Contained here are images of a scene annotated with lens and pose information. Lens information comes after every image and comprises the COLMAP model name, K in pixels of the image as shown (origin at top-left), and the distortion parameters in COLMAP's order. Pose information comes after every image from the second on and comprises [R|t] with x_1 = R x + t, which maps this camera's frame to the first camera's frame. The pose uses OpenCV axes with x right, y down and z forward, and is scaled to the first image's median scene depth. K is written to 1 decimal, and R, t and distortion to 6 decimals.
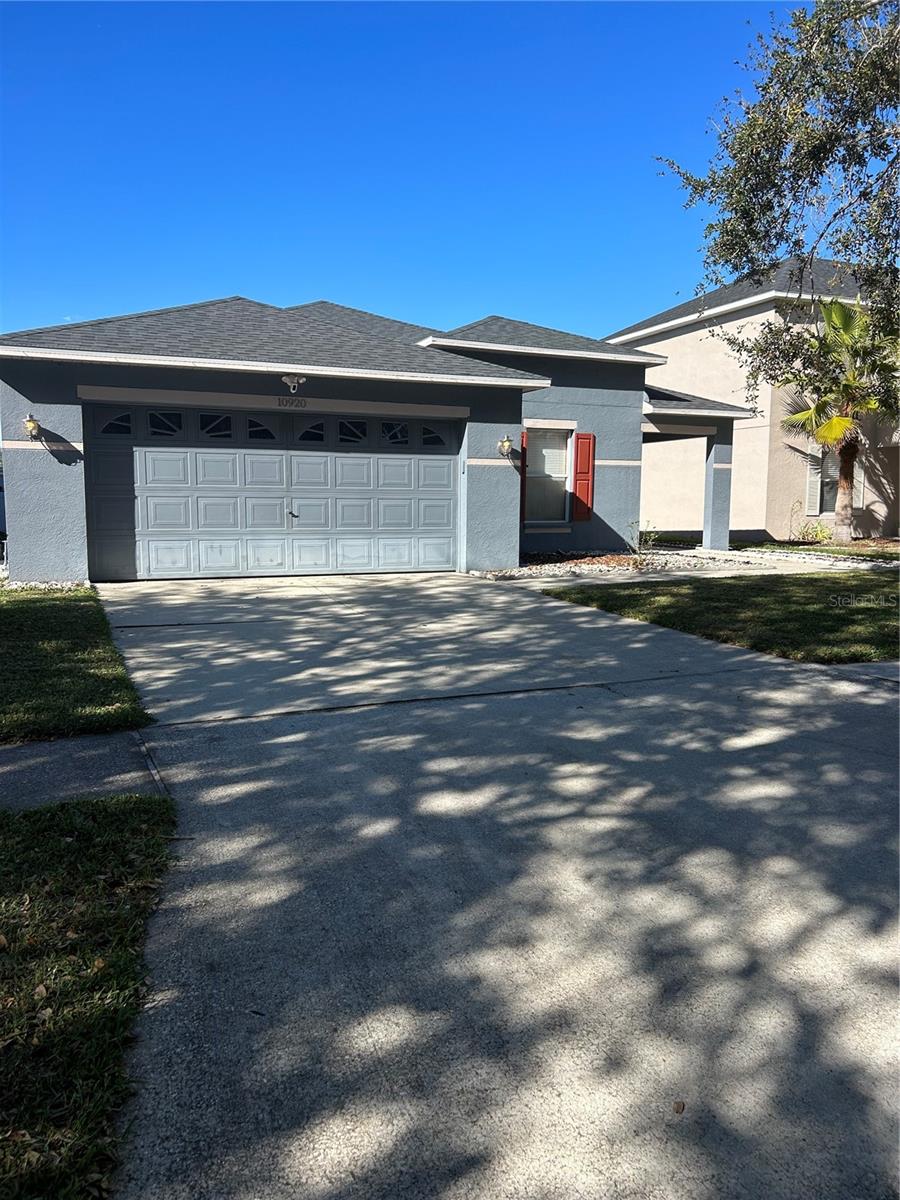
lens RADIAL K [[904.6, 0, 443.4], [0, 904.6, 601.0], [0, 0, 1]] dist [0.063588, -0.058933]
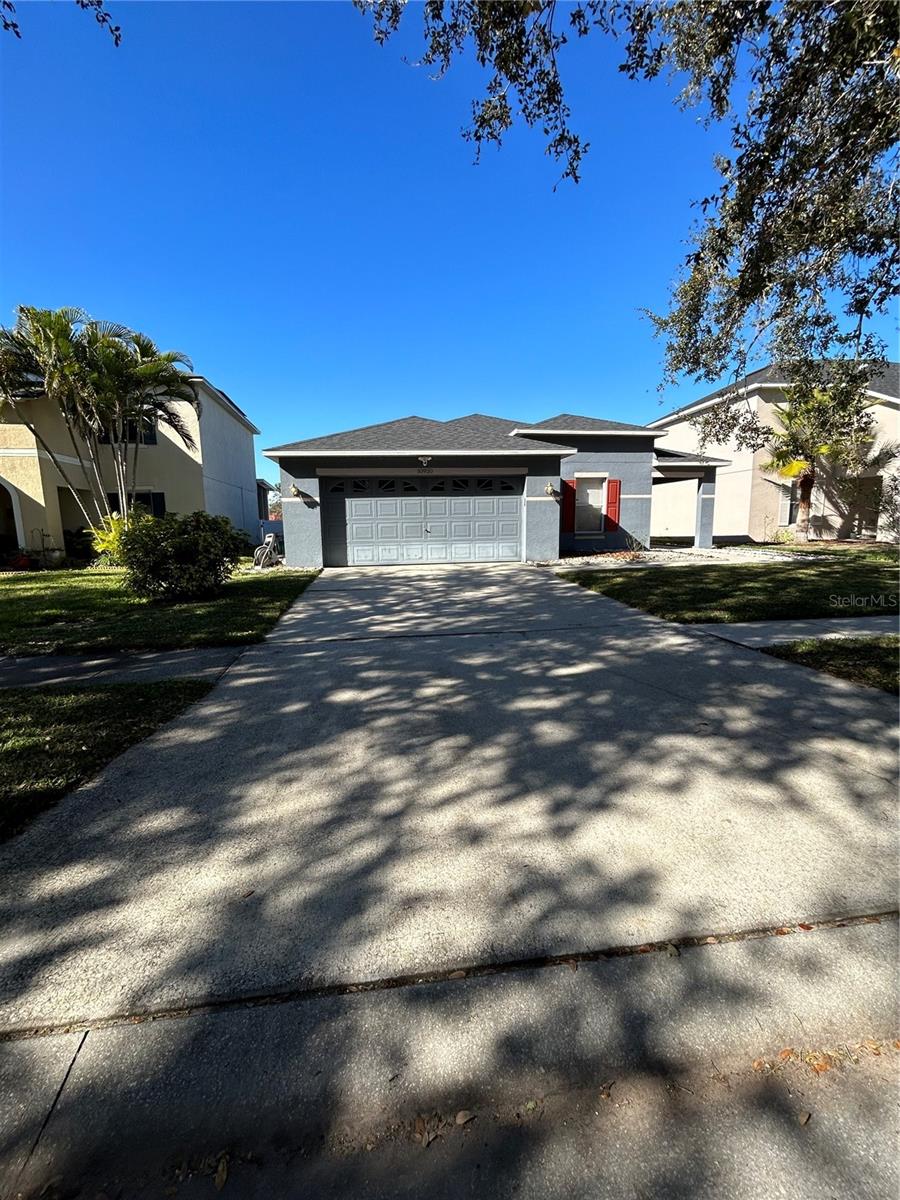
lens RADIAL K [[486.3, 0, 441.5], [0, 486.3, 593.7], [0, 0, 1]] dist [-0.007750, 0.006450]
pose [[0.957739, 0.019798, -0.286956, 0.168982], [-0.009179, 0.999224, 0.038305, -0.006218], [0.287491, -0.034052, 0.957178, 0.055545]]
